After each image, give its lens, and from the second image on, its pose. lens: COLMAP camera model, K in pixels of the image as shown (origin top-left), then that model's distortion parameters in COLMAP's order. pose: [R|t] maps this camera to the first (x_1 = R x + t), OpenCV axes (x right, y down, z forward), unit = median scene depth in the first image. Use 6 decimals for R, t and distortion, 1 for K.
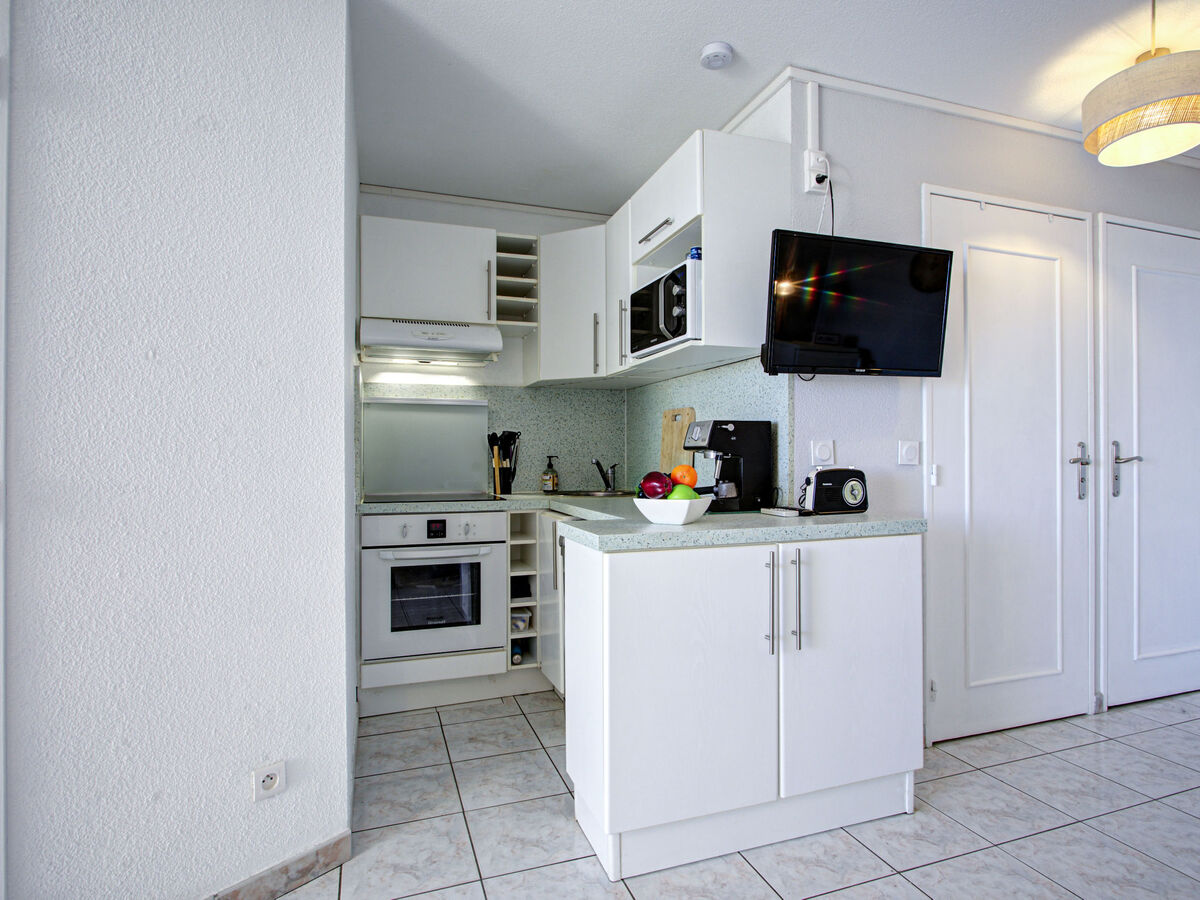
lens RADIAL K [[662.3, 0, 613.2], [0, 662.3, 448.3], [0, 0, 1]] dist [-0.015498, 0.001503]
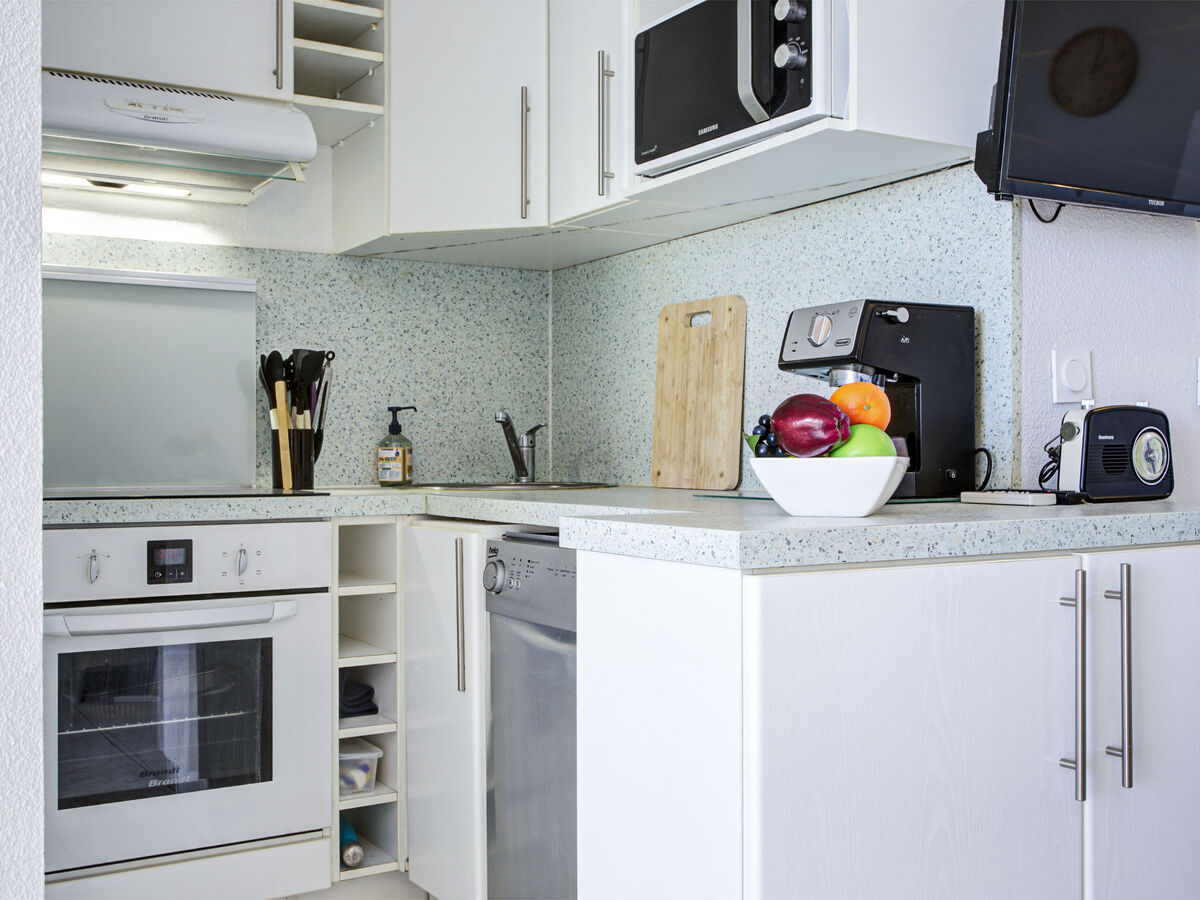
lens RADIAL K [[1248.7, 0, 572.9], [0, 1248.7, 445.4], [0, 0, 1]] dist [-0.025783, -0.021405]
pose [[0.981129, 0.004666, 0.193298, -0.176036], [-0.003462, 0.999972, -0.006567, 0.054081], [-0.193324, 0.005774, 0.981118, 0.168273]]
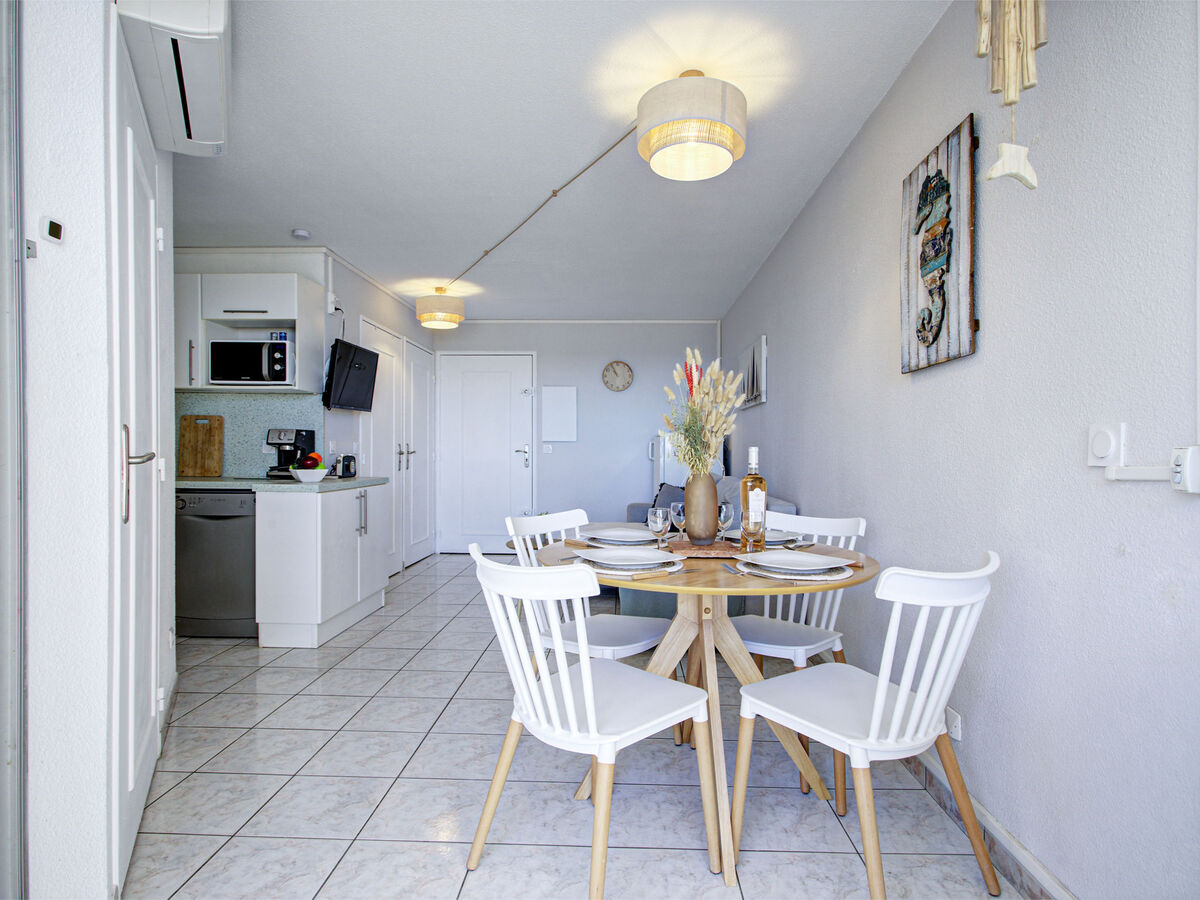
lens RADIAL K [[720.1, 0, 687.1], [0, 720.1, 459.5], [0, 0, 1]] dist [-0.037951, 0.000761]
pose [[0.252380, 0.000783, 0.967628, -1.255896], [-0.019168, 0.999807, 0.004191, 0.011299], [-0.967438, -0.019606, 0.252346, -0.472467]]
